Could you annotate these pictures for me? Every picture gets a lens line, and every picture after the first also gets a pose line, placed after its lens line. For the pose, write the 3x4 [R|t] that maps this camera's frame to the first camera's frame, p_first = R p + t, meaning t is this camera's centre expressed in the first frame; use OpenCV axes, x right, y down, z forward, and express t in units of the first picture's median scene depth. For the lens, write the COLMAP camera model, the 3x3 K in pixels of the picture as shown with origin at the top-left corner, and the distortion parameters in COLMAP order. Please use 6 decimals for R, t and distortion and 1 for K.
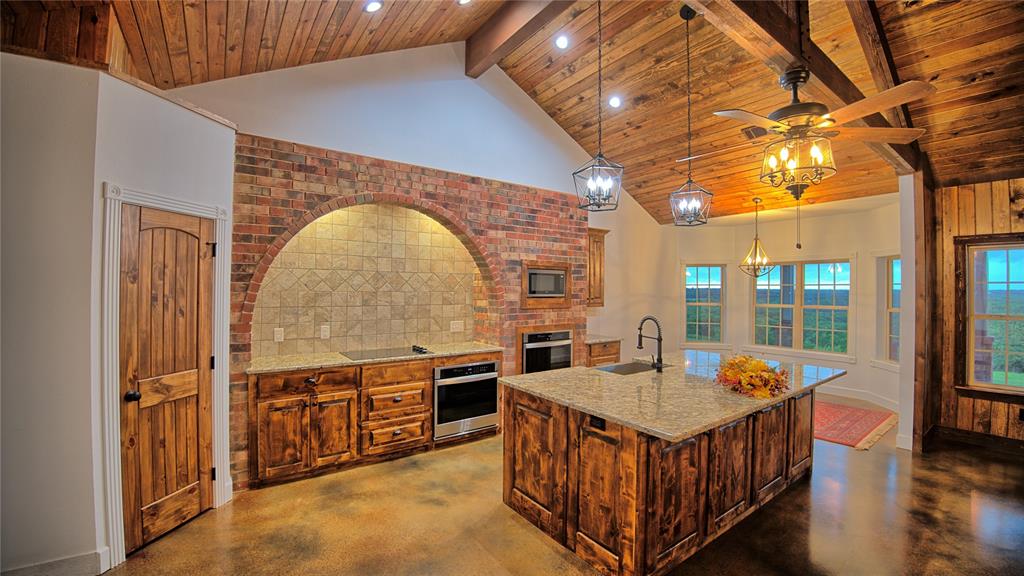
lens RADIAL K [[409.7, 0, 515.1], [0, 409.7, 286.6], [0, 0, 1]] dist [-0.046703, 0.000163]
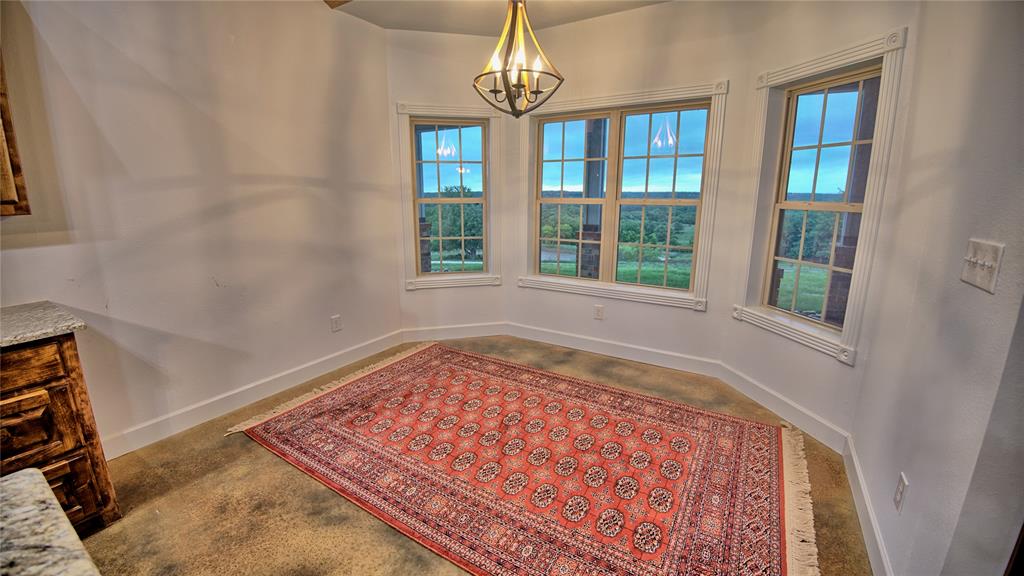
lens RADIAL K [[409.7, 0, 515.1], [0, 409.7, 286.6], [0, 0, 1]] dist [-0.046703, 0.000163]
pose [[0.921624, -0.091701, 0.377095, 0.551239], [0.002704, 0.973176, 0.230047, 0.049390], [-0.388075, -0.210998, 0.897150, 0.793790]]
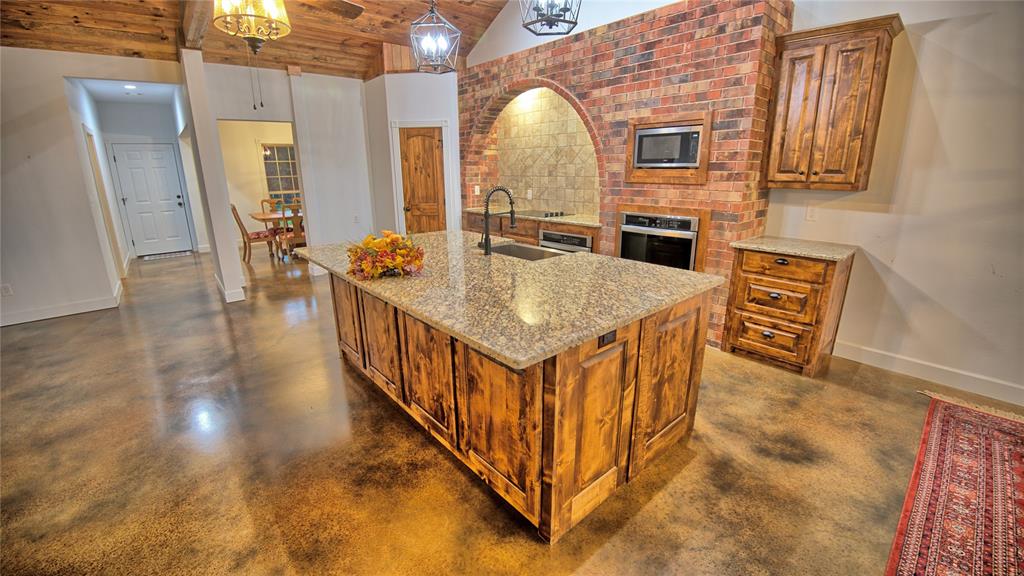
lens RADIAL K [[409.7, 0, 515.1], [0, 409.7, 286.6], [0, 0, 1]] dist [-0.046703, 0.000163]
pose [[0.098094, 0.262259, -0.959999, 0.846443], [0.012593, 0.964247, 0.264706, 0.037987], [0.995097, -0.038056, 0.091285, 0.705215]]
